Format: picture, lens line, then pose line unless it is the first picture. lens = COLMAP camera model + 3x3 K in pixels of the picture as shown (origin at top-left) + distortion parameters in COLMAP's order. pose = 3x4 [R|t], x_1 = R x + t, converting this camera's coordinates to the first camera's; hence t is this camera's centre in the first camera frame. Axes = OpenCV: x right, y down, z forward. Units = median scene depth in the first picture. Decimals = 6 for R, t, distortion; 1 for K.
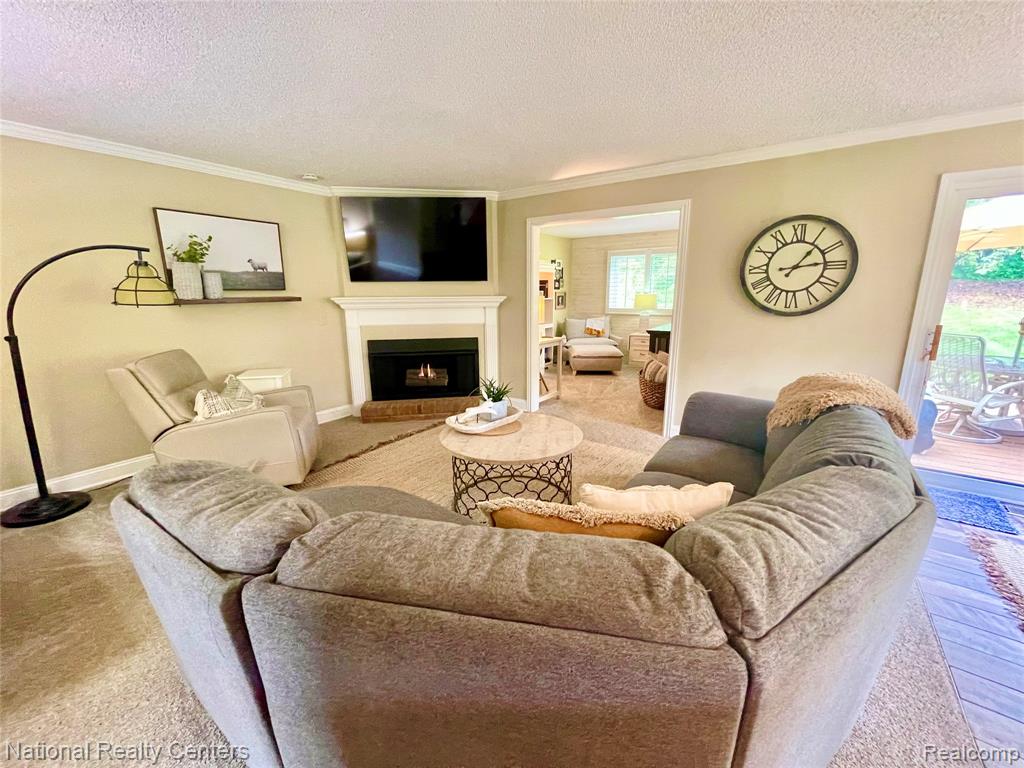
lens RADIAL K [[415.4, 0, 511.4], [0, 415.4, 384.9], [0, 0, 1]] dist [-0.005324, 0.001668]
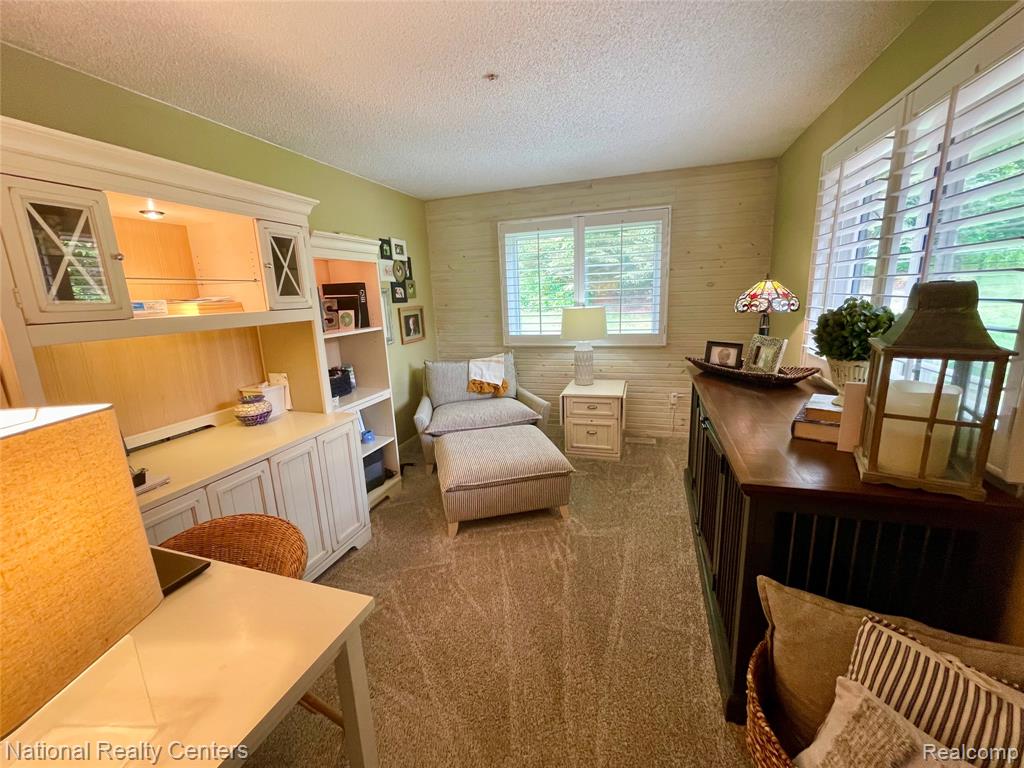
lens RADIAL K [[415.4, 0, 512.4], [0, 415.4, 384.0], [0, 0, 1]] dist [-0.005324, 0.001668]
pose [[0.955927, -0.093701, 0.278250, 0.231252], [0.098216, 0.995162, -0.002297, -0.316430], [-0.276689, 0.029524, 0.960506, 1.298927]]
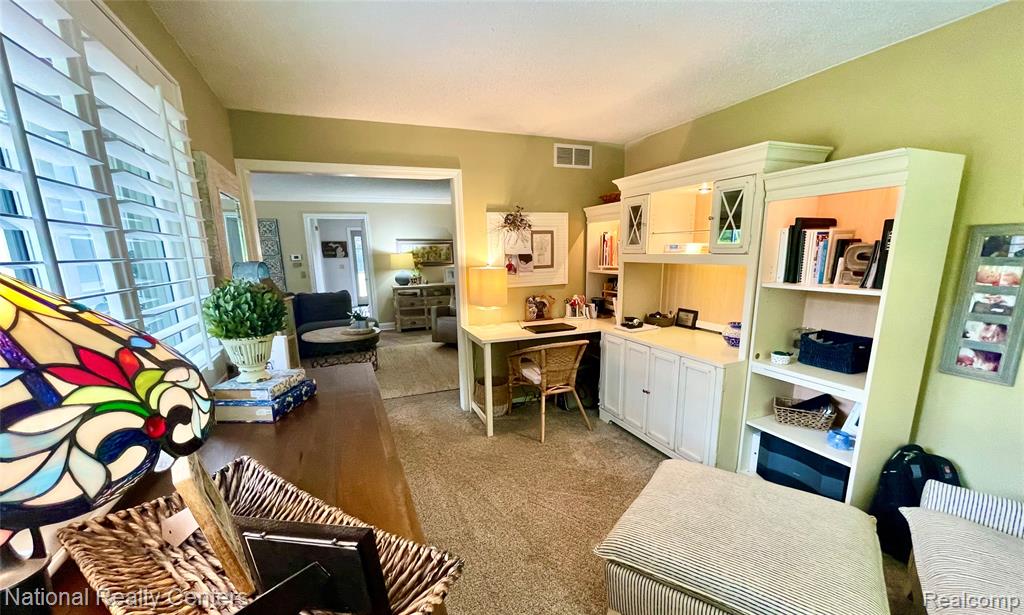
lens RADIAL K [[417.1, 0, 510.5], [0, 417.1, 342.5], [0, 0, 1]] dist [0.013167, -0.000126]
pose [[-0.545867, 0.201443, -0.813296, 0.956680], [-0.161051, 0.927342, 0.337785, -0.514776], [0.822248, 0.315368, -0.473763, 2.112189]]
